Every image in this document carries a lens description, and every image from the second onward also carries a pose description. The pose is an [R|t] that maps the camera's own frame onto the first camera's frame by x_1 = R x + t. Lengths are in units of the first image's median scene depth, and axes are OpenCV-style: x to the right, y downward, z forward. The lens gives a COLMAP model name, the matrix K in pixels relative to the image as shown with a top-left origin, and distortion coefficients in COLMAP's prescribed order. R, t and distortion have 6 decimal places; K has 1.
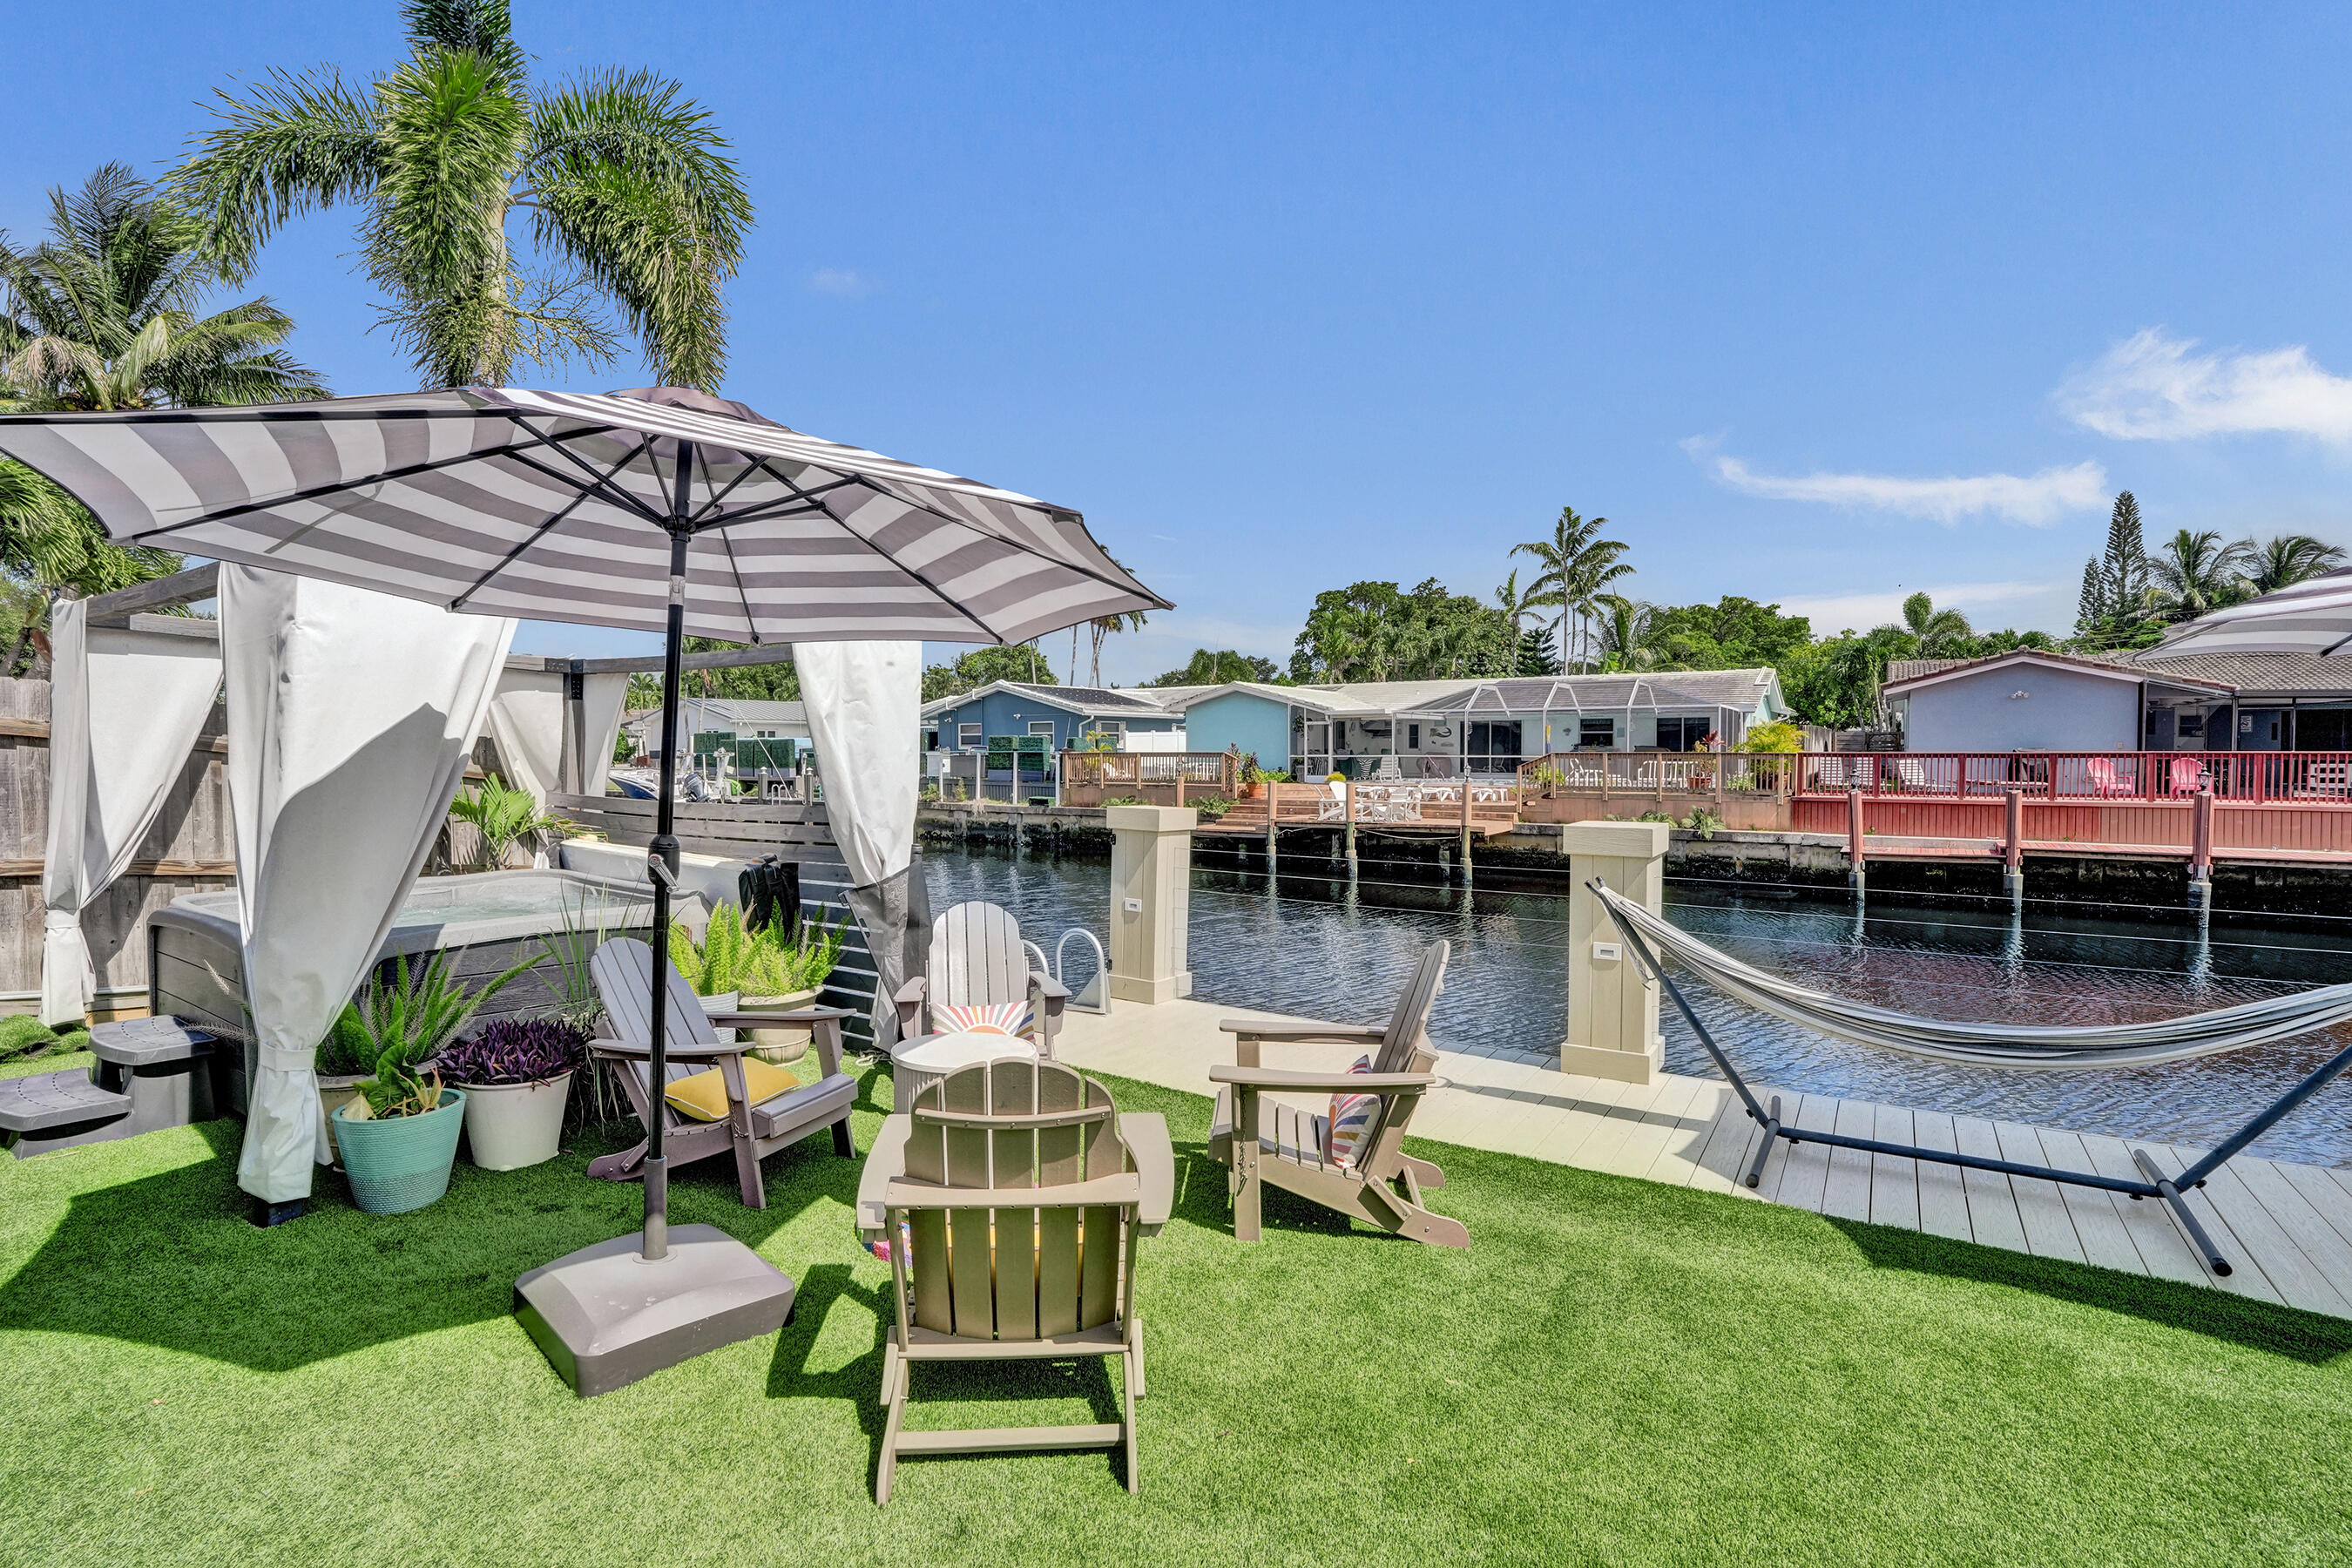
lens RADIAL K [[1103.7, 0, 1211.7], [0, 1103.7, 784.0], [0, 0, 1]] dist [-0.047923, 0.024183]
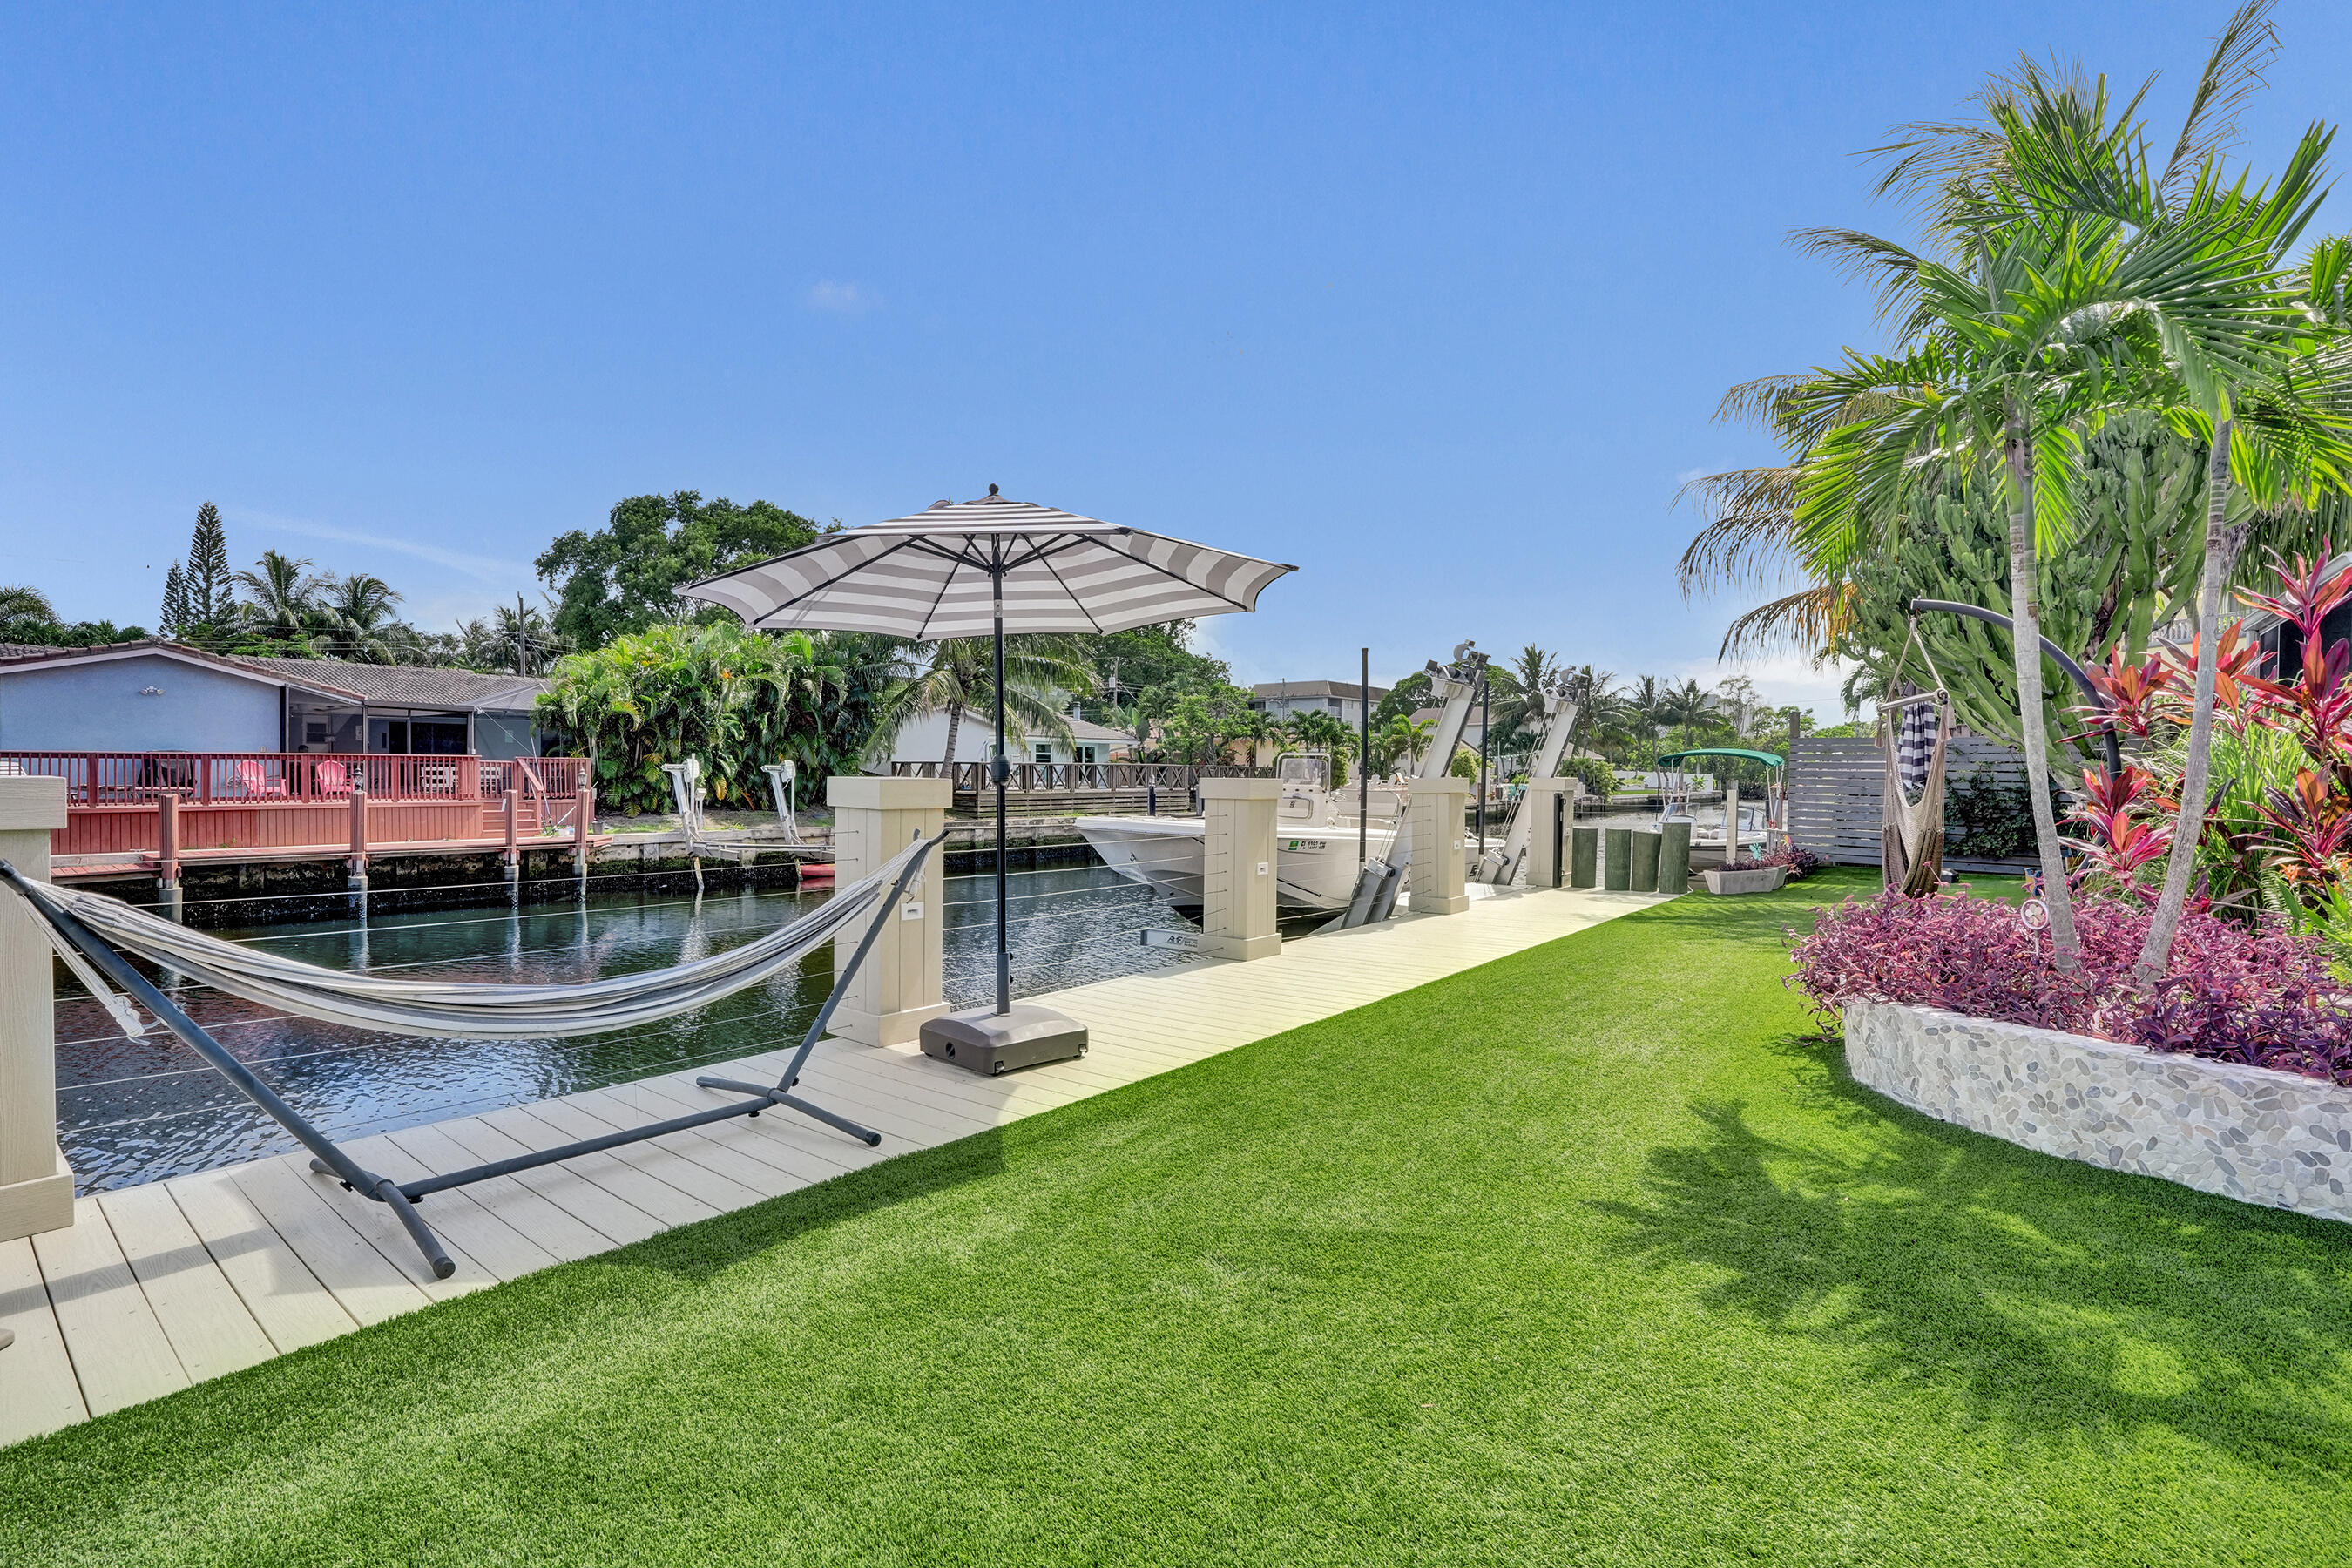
lens RADIAL K [[1091.3, 0, 1166.6], [0, 1091.3, 790.7], [0, 0, 1]] dist [-0.073943, 0.027122]
pose [[0.115578, -0.014480, 0.993193, -0.009760], [0.023901, 0.999645, 0.011792, 0.007322], [-0.993011, 0.022376, 0.115883, 0.048269]]
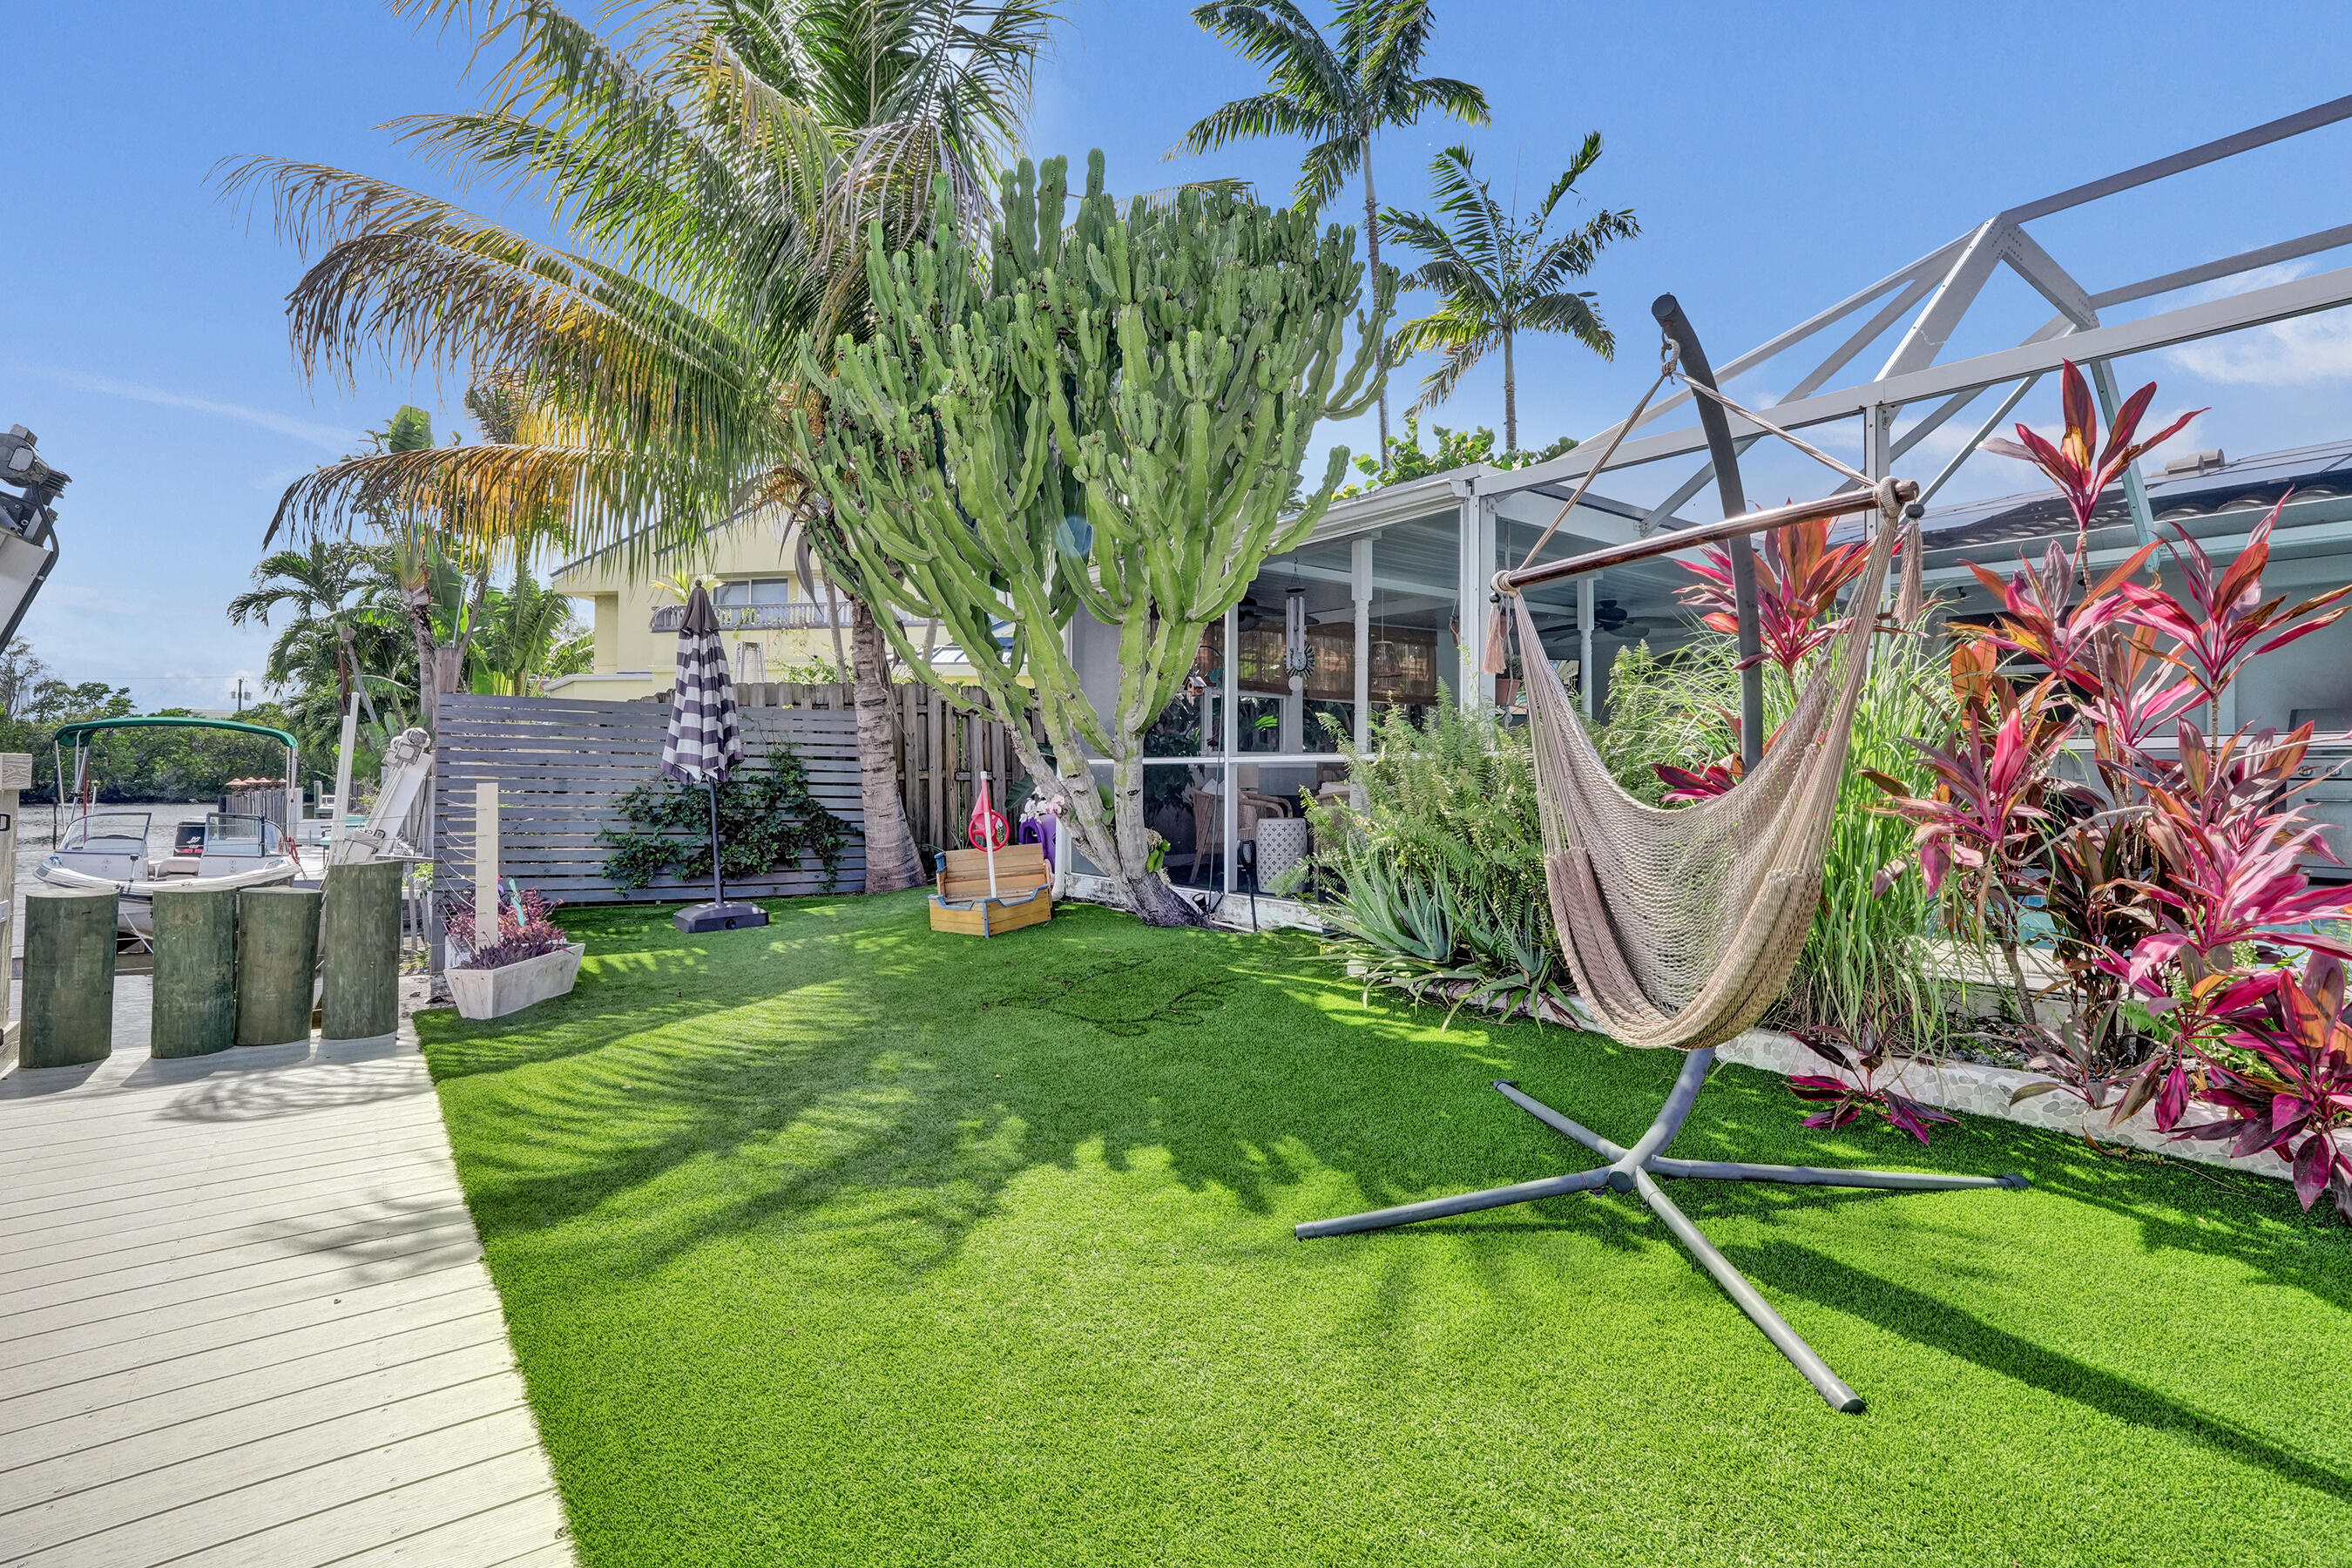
lens RADIAL K [[1139.8, 0, 1182.5], [0, 1139.8, 794.0], [0, 0, 1]] dist [-0.065447, 0.029051]
pose [[-0.932072, -0.009838, 0.362141, 0.169074], [0.004052, 0.999286, 0.037575, 0.010496], [-0.362252, 0.036490, -0.931366, 0.027982]]
